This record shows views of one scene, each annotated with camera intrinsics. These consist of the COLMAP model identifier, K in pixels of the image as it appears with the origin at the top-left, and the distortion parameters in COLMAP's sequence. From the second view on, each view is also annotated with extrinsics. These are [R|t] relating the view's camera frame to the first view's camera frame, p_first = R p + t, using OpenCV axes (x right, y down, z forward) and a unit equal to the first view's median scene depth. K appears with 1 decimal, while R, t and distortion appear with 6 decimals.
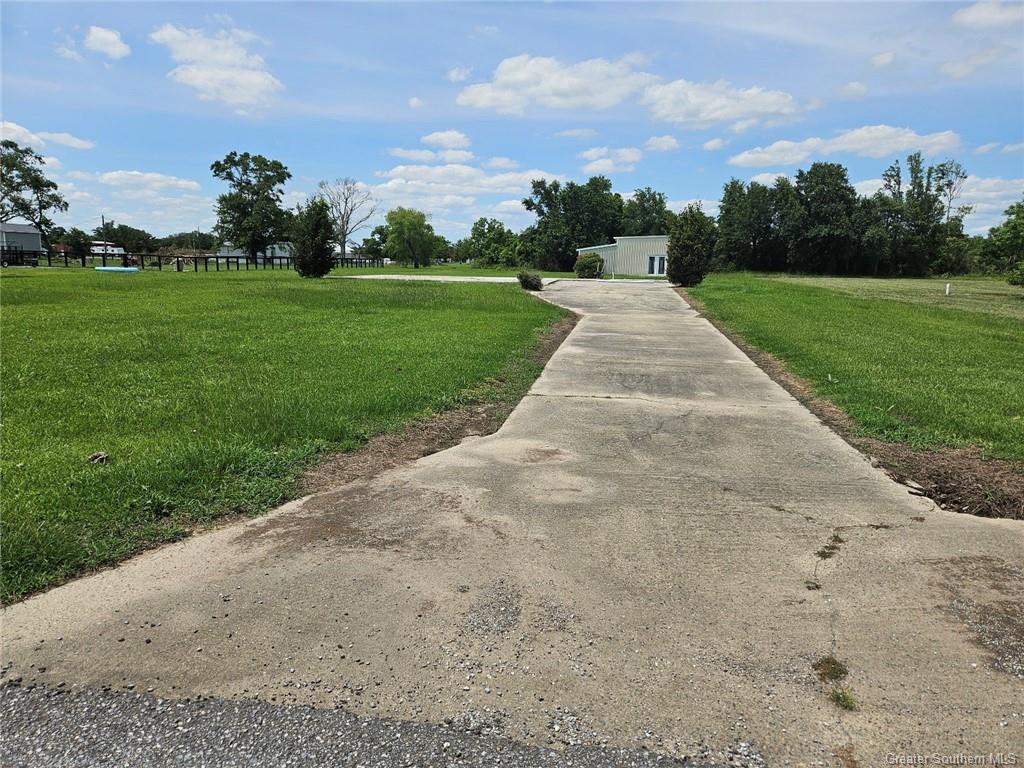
lens RADIAL K [[682.8, 0, 513.5], [0, 682.8, 380.1], [0, 0, 1]] dist [0.061046, -0.047056]
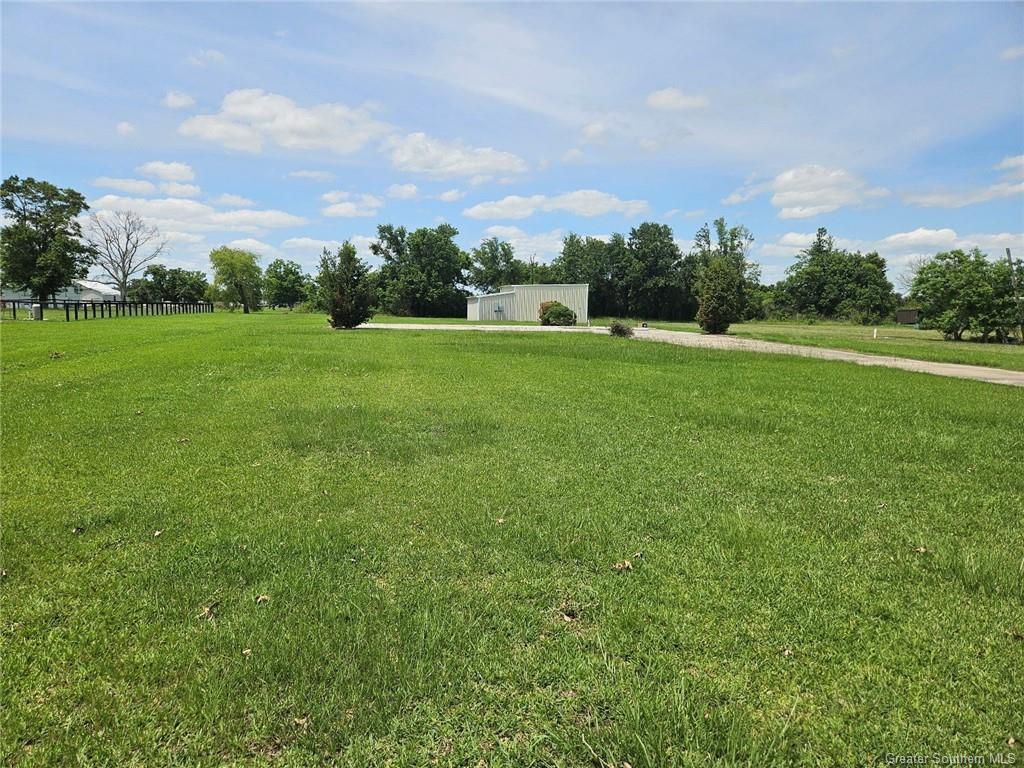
lens RADIAL K [[682.8, 0, 503.3], [0, 682.8, 395.5], [0, 0, 1]] dist [0.061046, -0.047056]
pose [[0.939313, -0.042814, 0.340380, -0.138402], [0.056447, 0.997947, -0.030245, -0.006761], [-0.338386, 0.047623, 0.939801, 0.023356]]
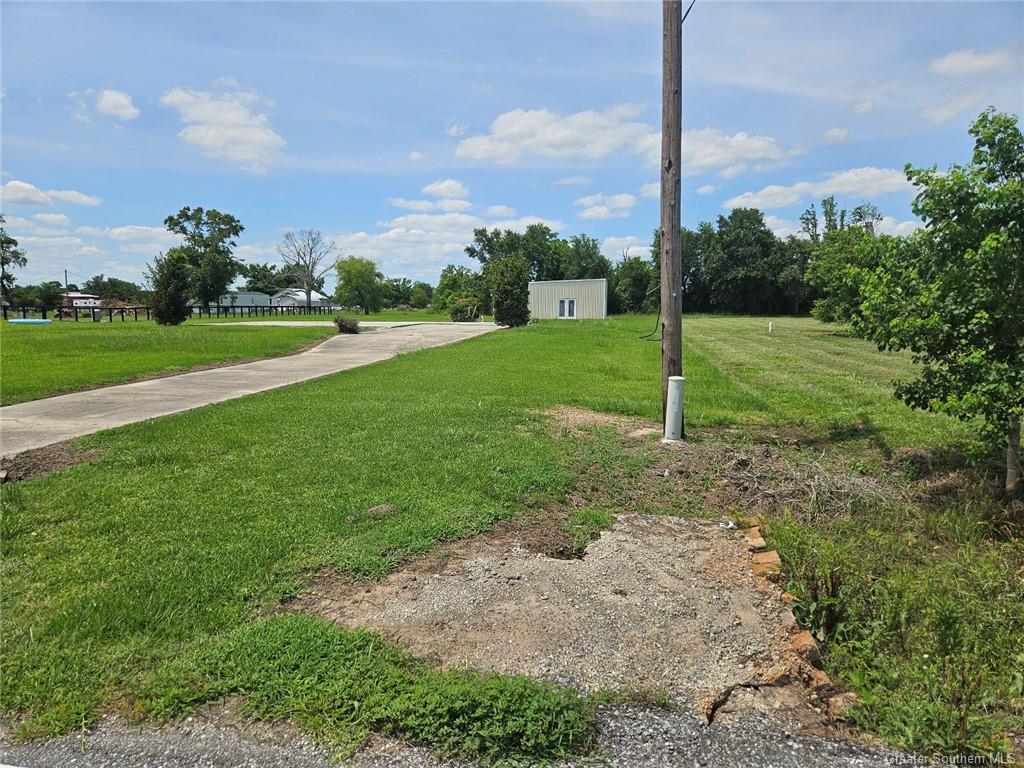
lens RADIAL K [[682.8, 0, 507.4], [0, 682.8, 369.9], [0, 0, 1]] dist [0.061046, -0.047056]
pose [[0.999810, -0.015878, -0.011309, 0.079656], [0.014945, 0.996817, -0.078309, 0.002601], [0.012517, 0.078125, 0.996865, -0.011515]]
